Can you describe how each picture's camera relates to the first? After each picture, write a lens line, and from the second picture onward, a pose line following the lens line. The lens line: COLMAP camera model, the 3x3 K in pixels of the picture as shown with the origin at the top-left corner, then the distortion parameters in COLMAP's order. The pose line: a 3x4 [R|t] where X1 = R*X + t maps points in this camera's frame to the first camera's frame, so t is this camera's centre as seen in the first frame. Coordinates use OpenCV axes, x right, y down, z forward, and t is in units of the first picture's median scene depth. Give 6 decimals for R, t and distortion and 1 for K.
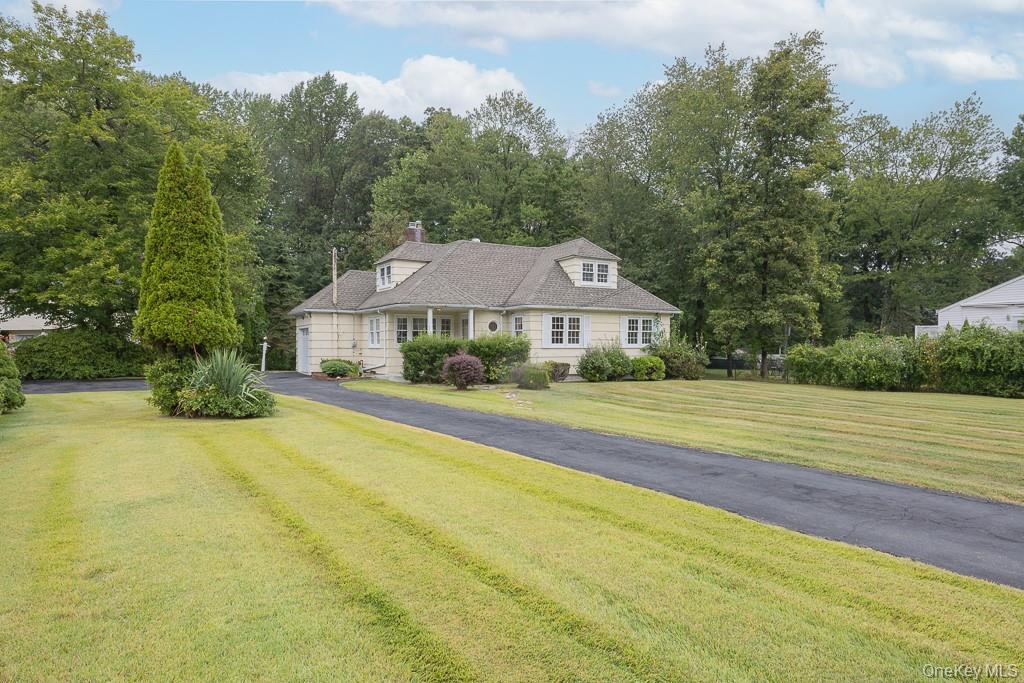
lens RADIAL K [[550.0, 0, 511.4], [0, 550.0, 350.6], [0, 0, 1]] dist [0.006552, 0.001421]
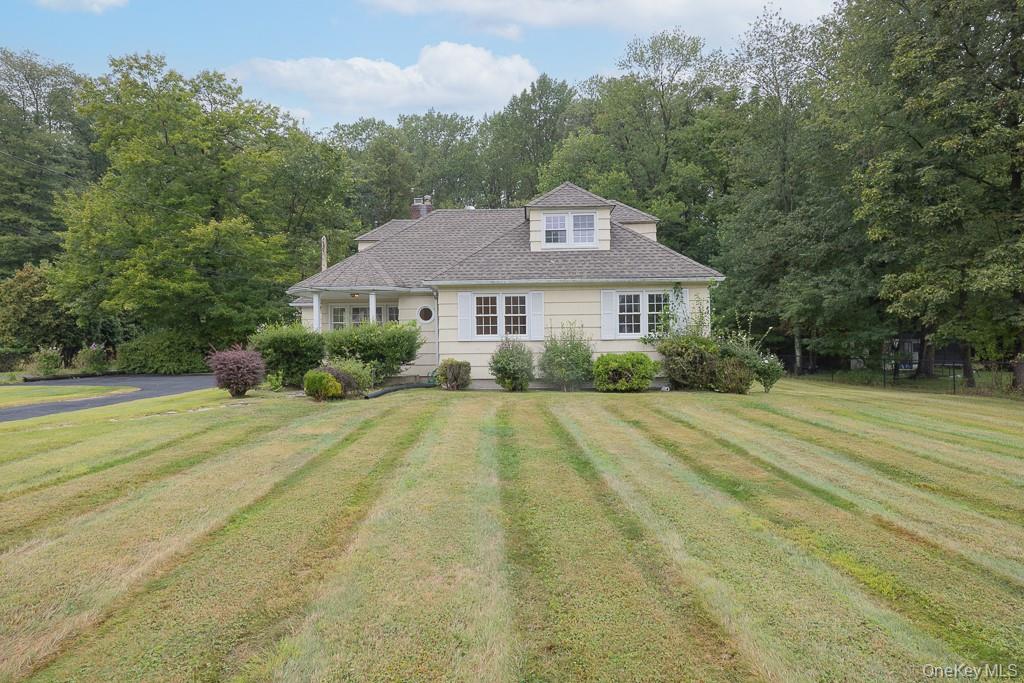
lens RADIAL K [[550.0, 0, 511.9], [0, 550.0, 336.6], [0, 0, 1]] dist [0.006552, 0.001421]
pose [[0.860069, -0.016844, -0.509900, 0.450684], [0.006787, 0.999744, -0.021578, 0.004925], [0.510133, 0.015097, 0.859963, 0.399089]]
